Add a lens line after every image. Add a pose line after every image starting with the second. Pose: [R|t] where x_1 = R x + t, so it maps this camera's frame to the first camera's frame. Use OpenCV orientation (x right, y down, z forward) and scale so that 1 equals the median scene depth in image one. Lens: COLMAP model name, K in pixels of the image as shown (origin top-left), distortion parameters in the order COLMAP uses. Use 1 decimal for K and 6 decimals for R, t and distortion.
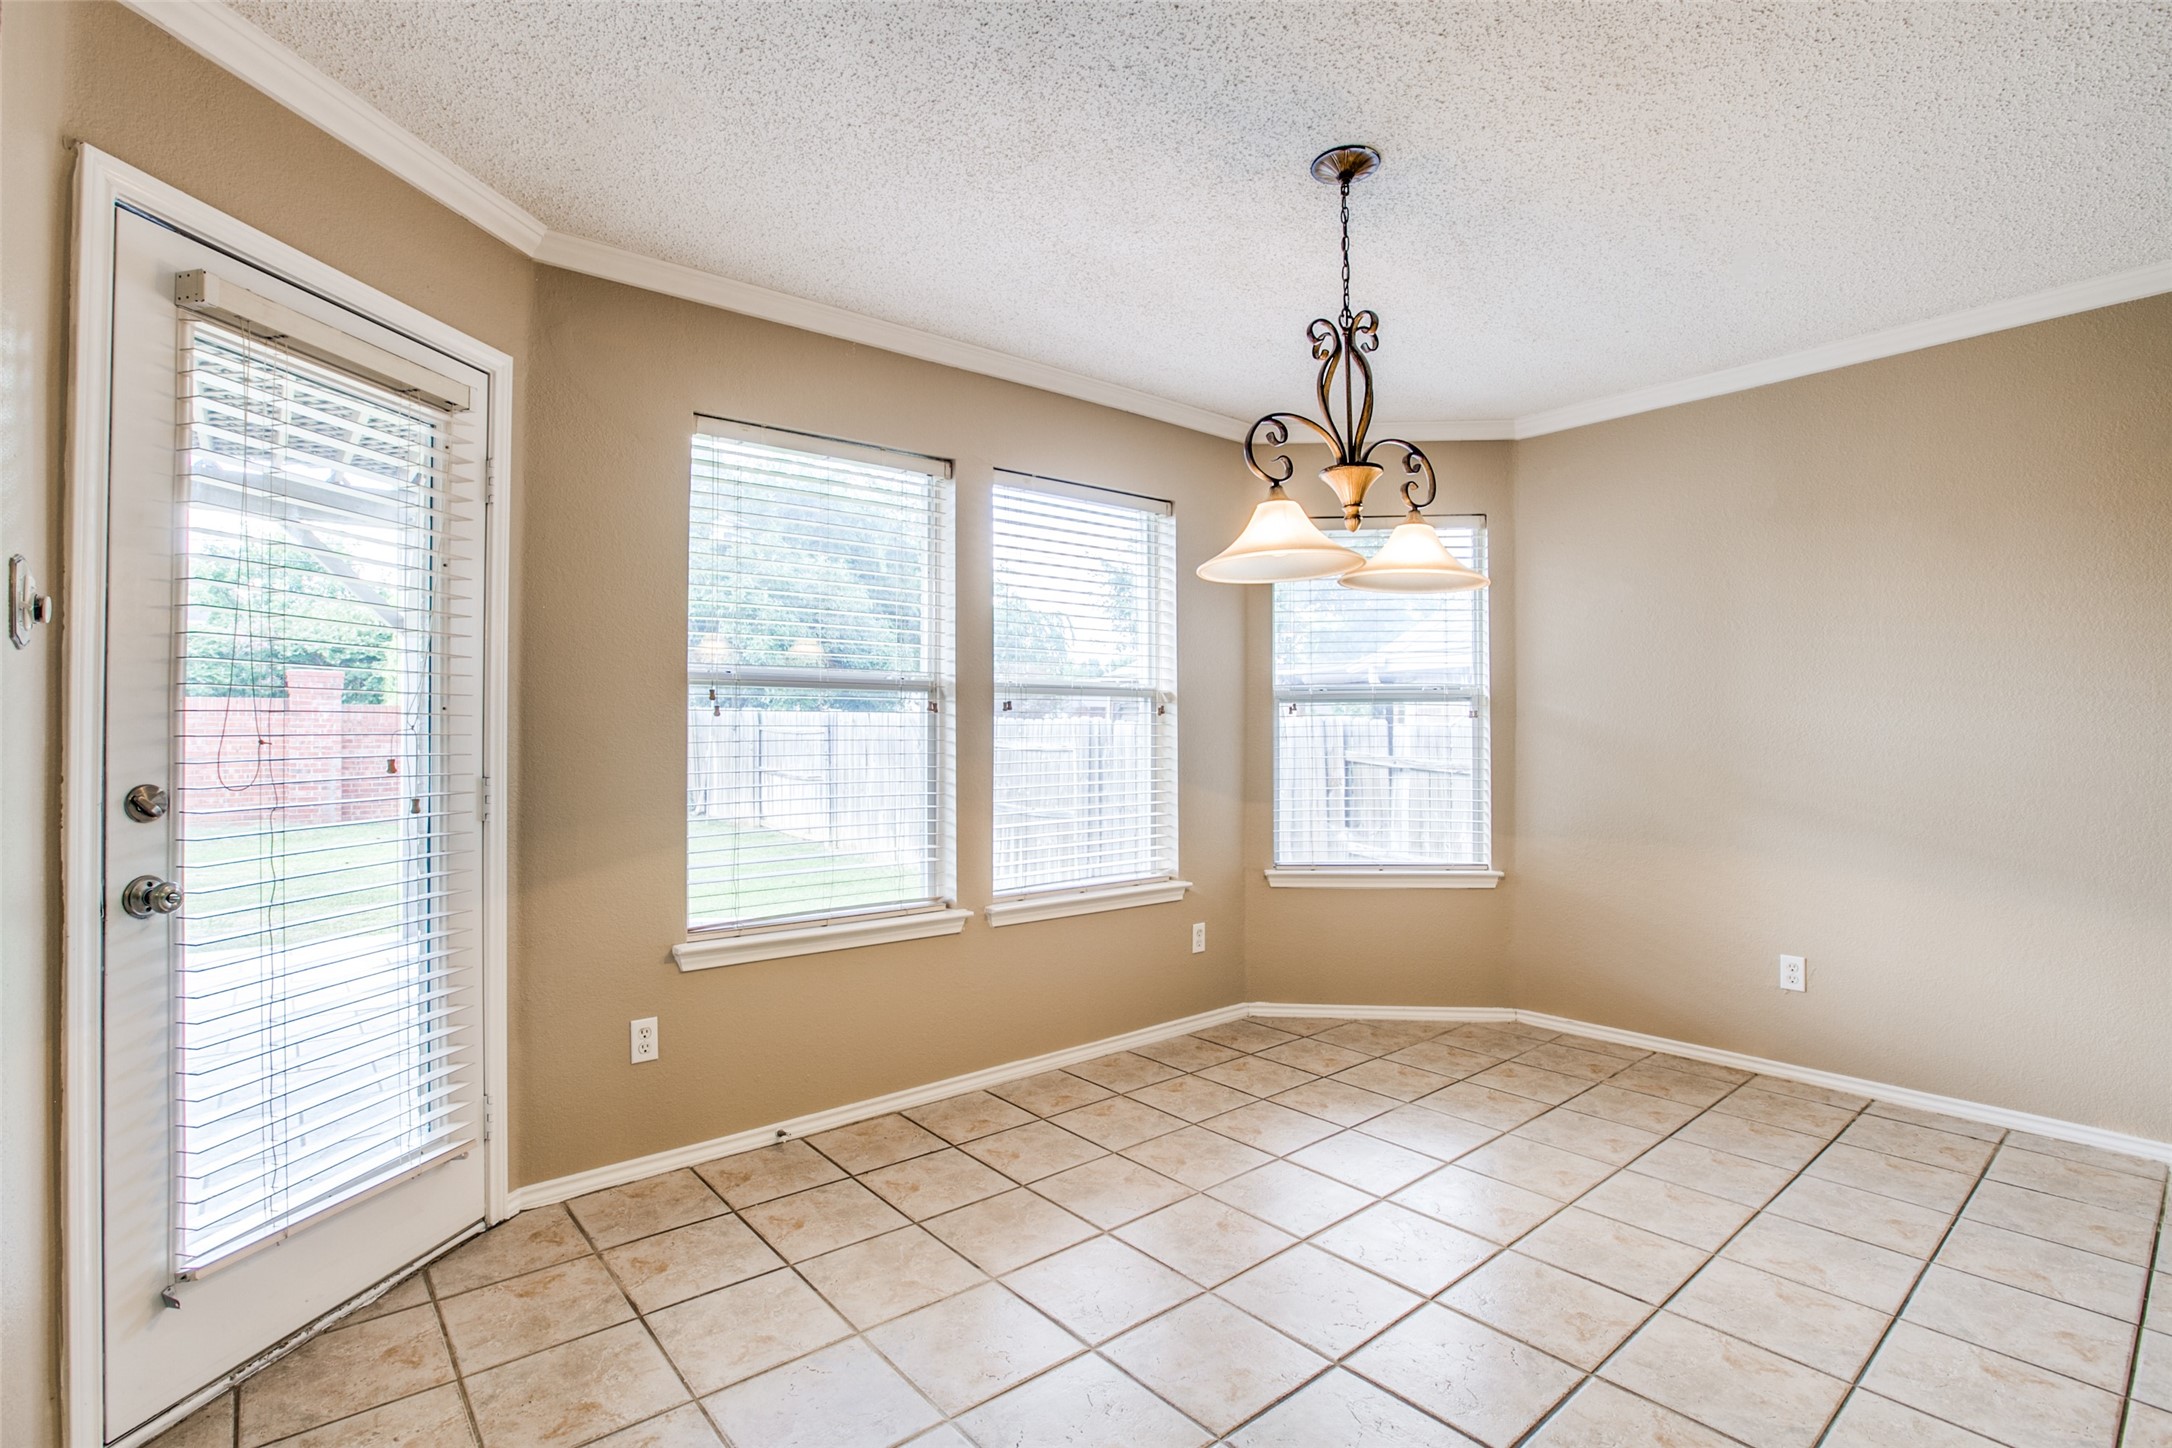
lens RADIAL K [[990.4, 0, 1049.0], [0, 990.4, 724.5], [0, 0, 1]] dist [-0.042773, 0.007124]
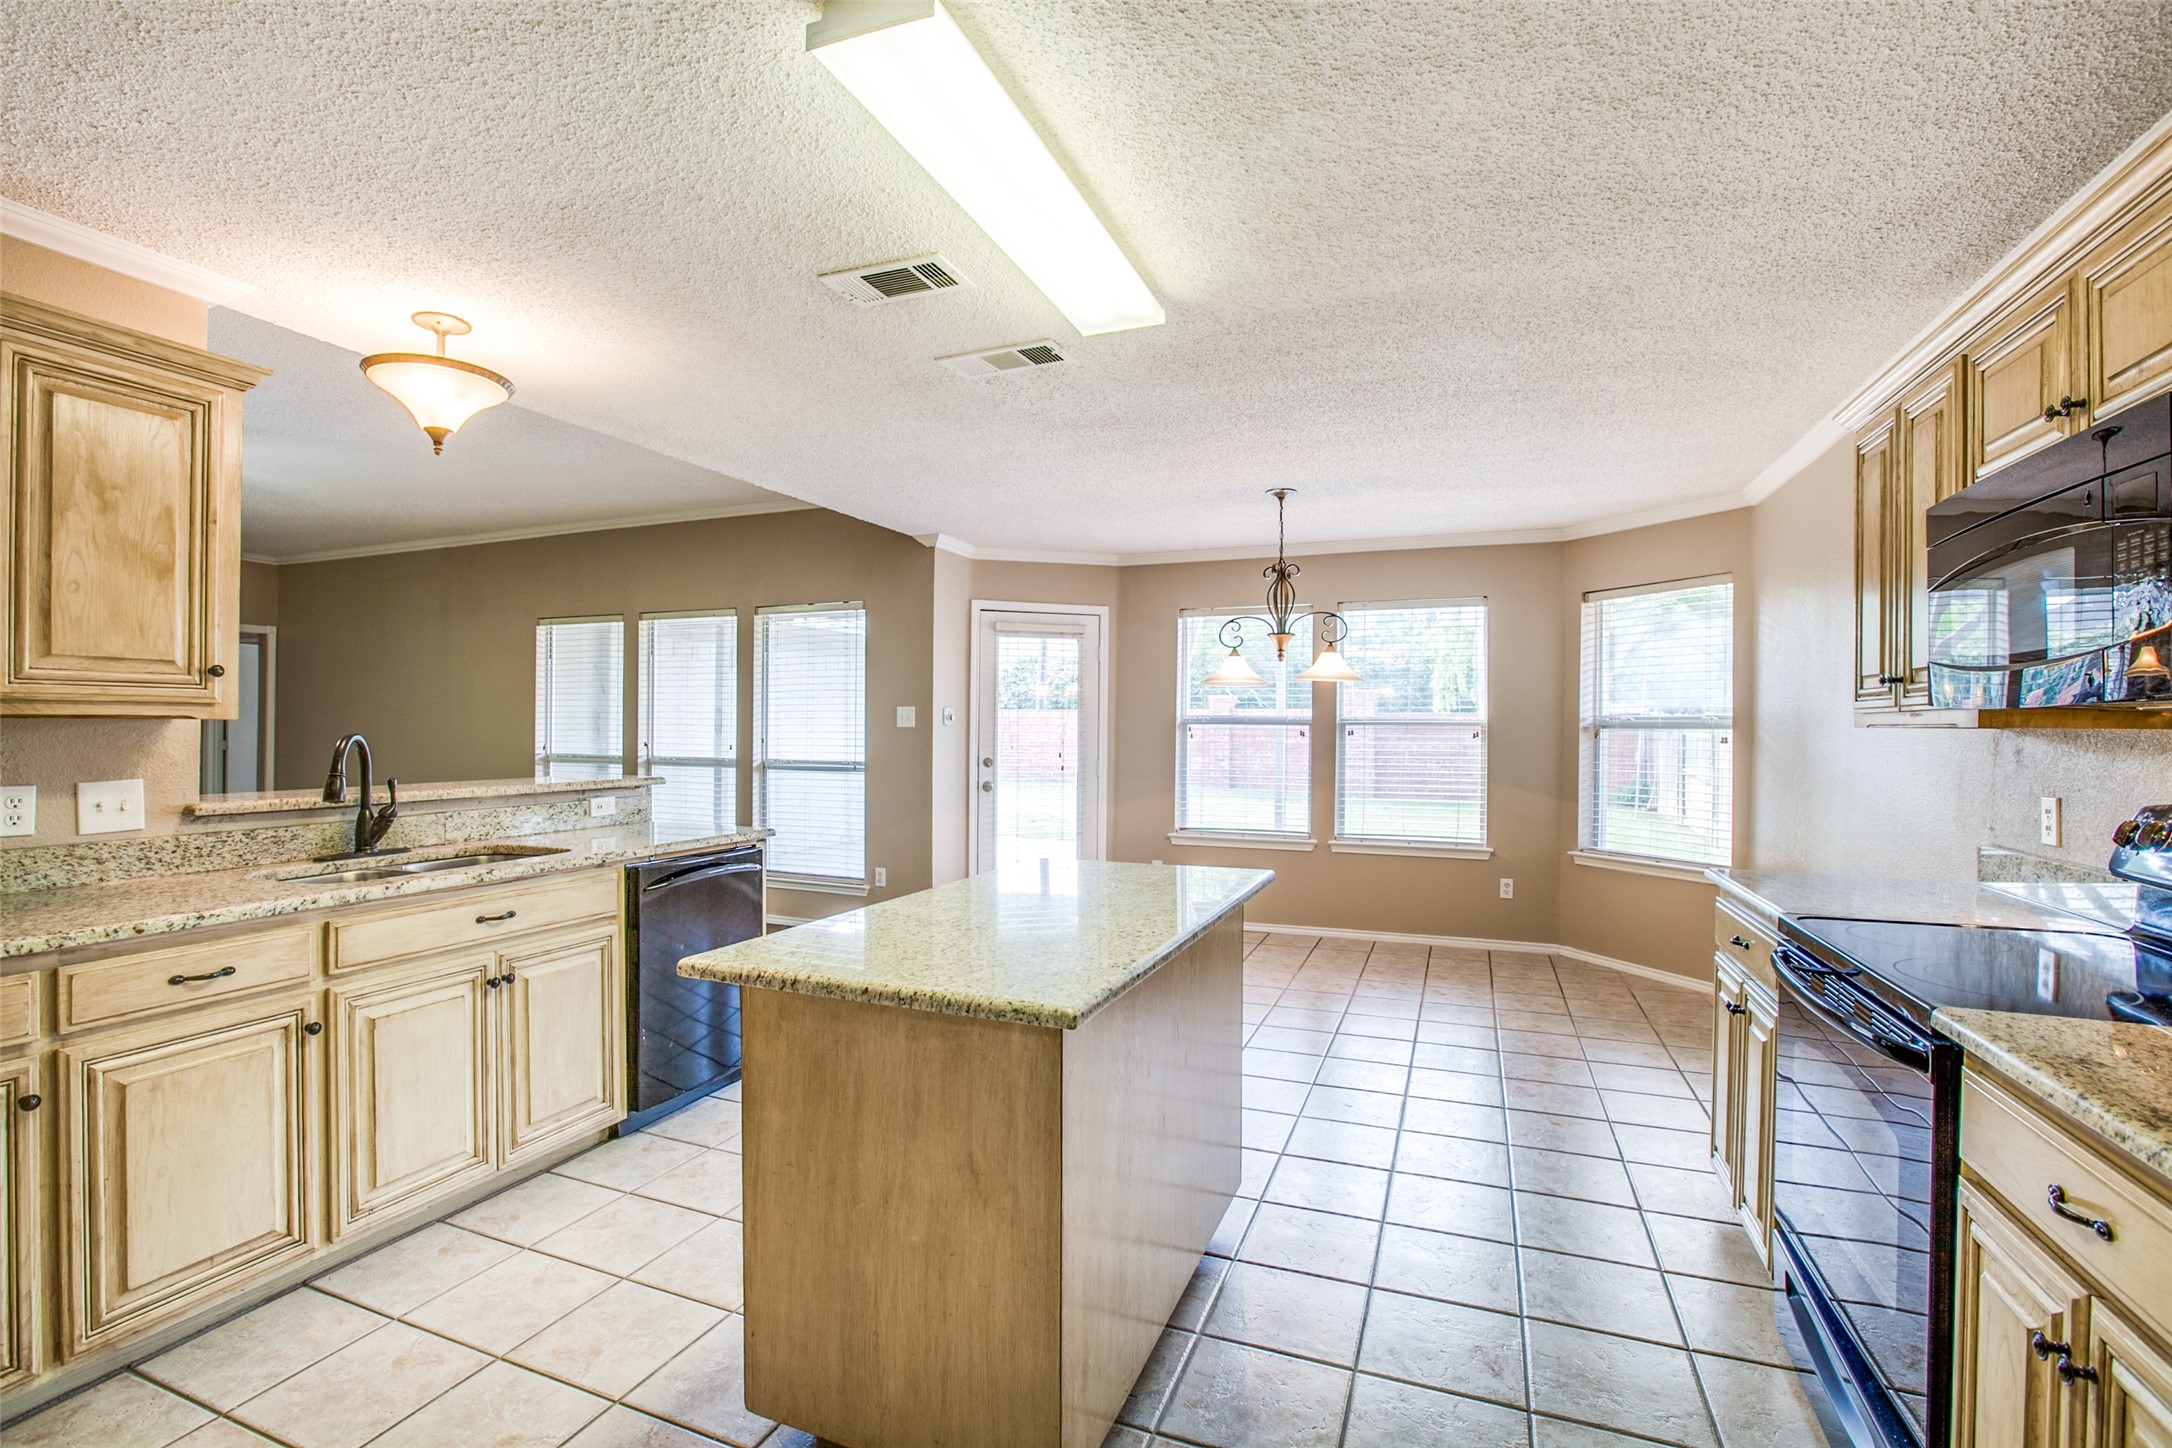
lens RADIAL K [[990.4, 0, 1101.4], [0, 990.4, 718.5], [0, 0, 1]] dist [-0.042773, 0.007124]
pose [[0.522374, -0.004013, -0.852707, 1.501583], [0.000012, 0.999989, -0.004699, -0.042161], [0.852717, 0.002444, 0.522368, -0.386991]]
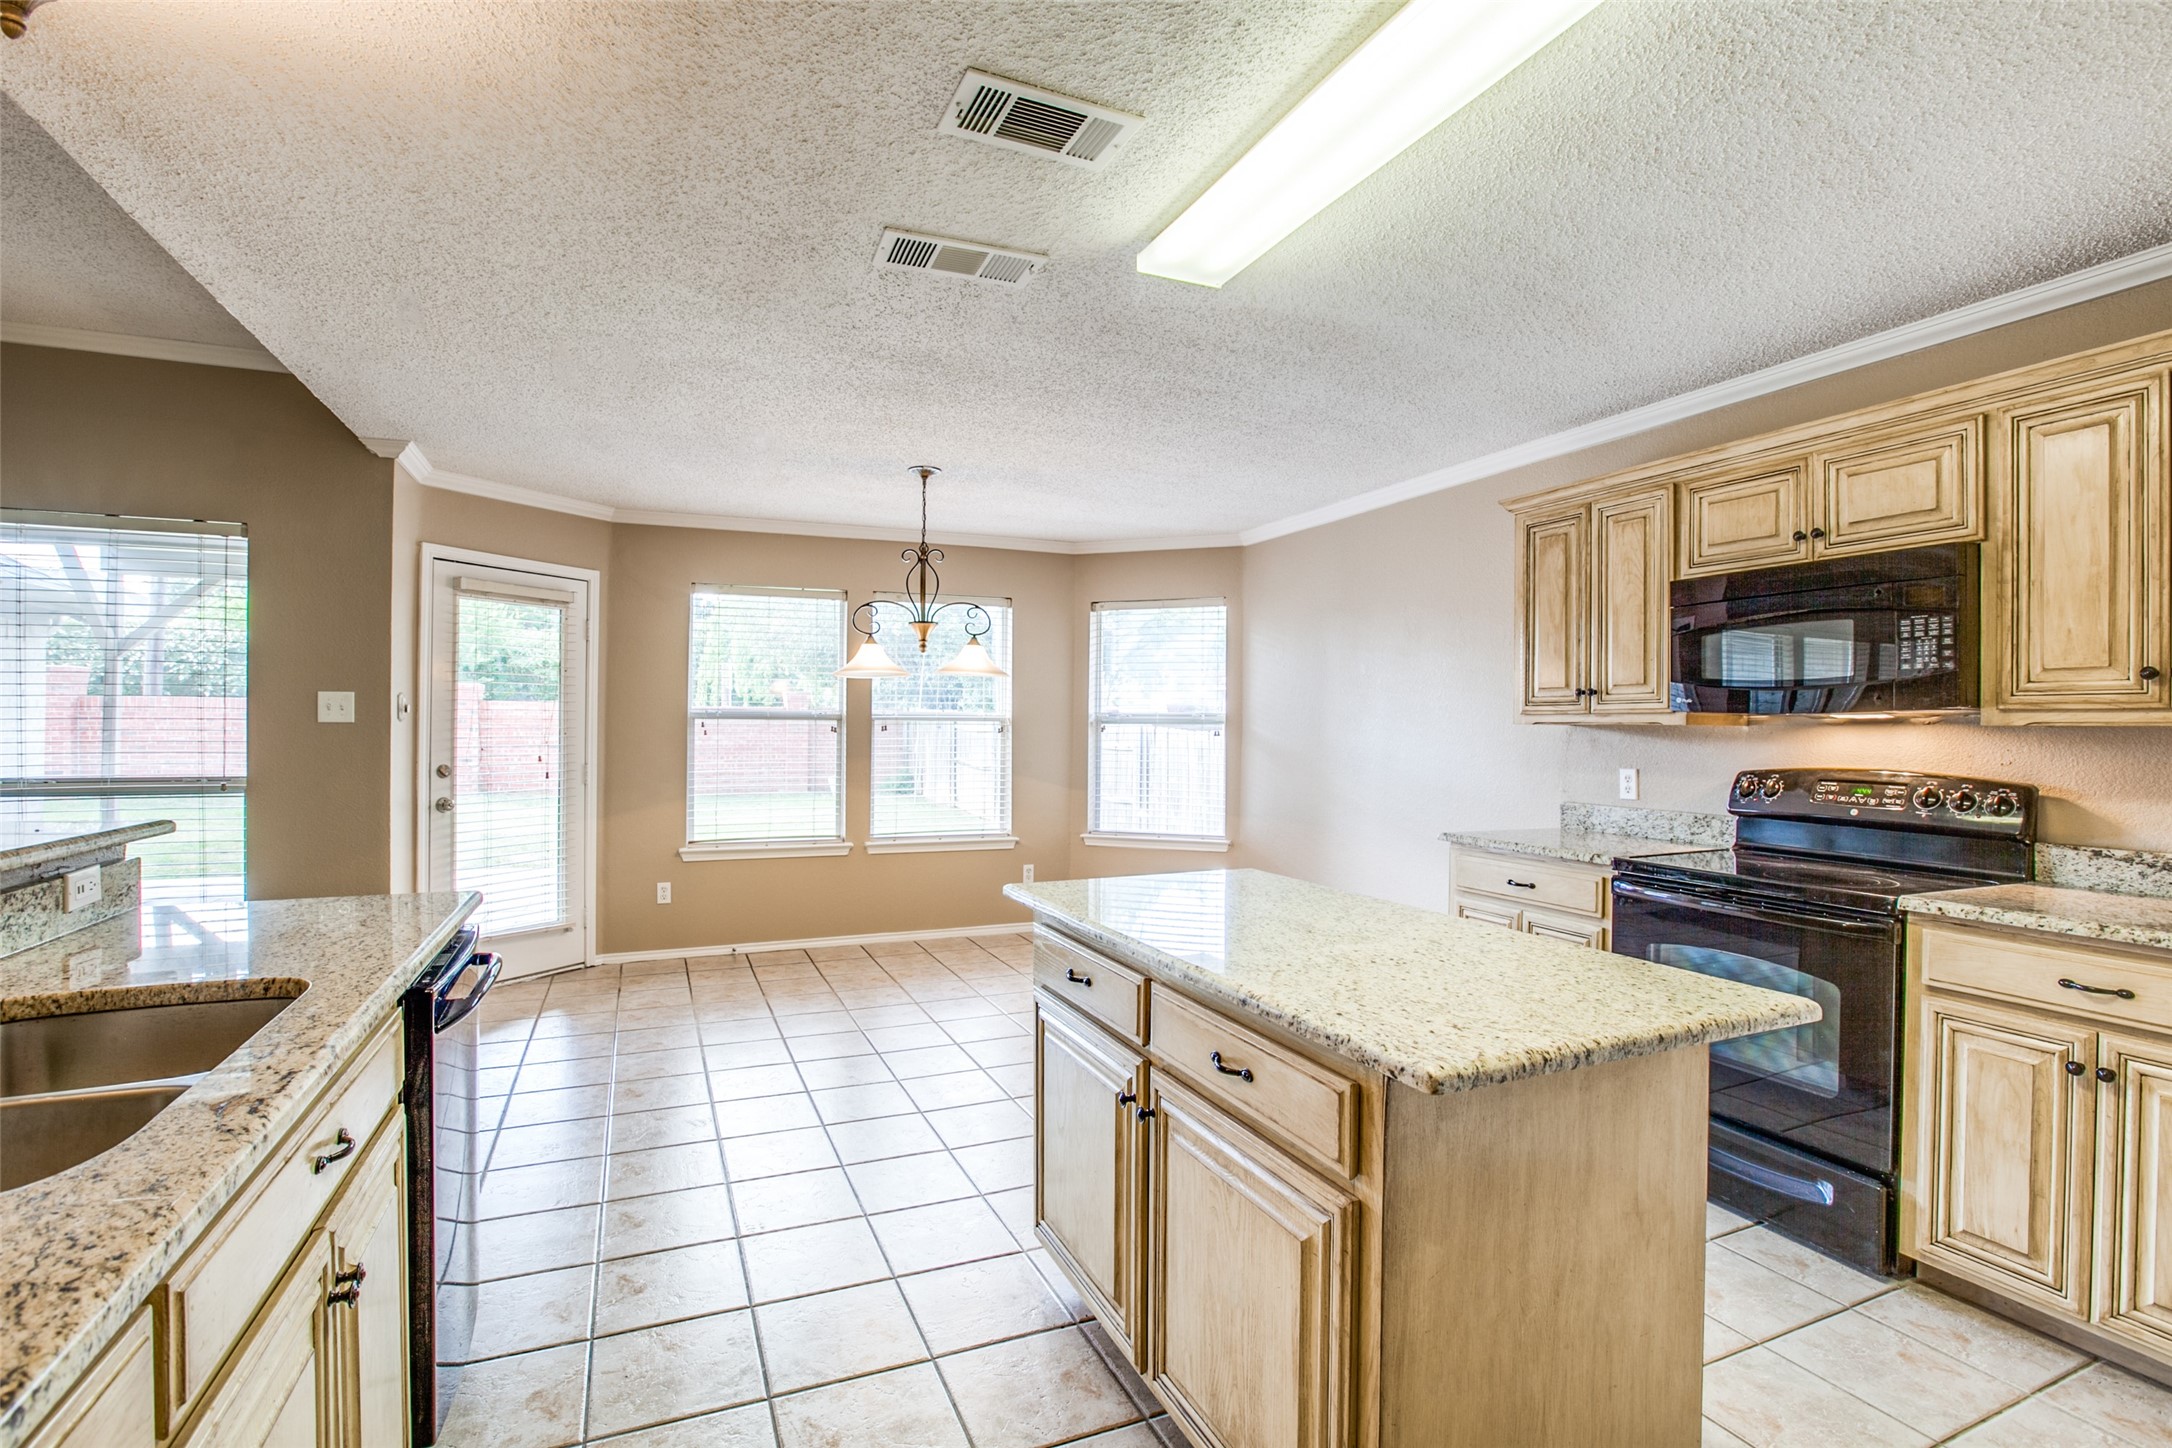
lens RADIAL K [[990.4, 0, 1071.5], [0, 990.4, 724.8], [0, 0, 1]] dist [-0.042773, 0.007124]
pose [[0.965776, 0.006051, -0.259306, 0.863024], [-0.004972, 0.999976, 0.004815, -0.041658], [0.259329, -0.003361, 0.965783, -0.700409]]
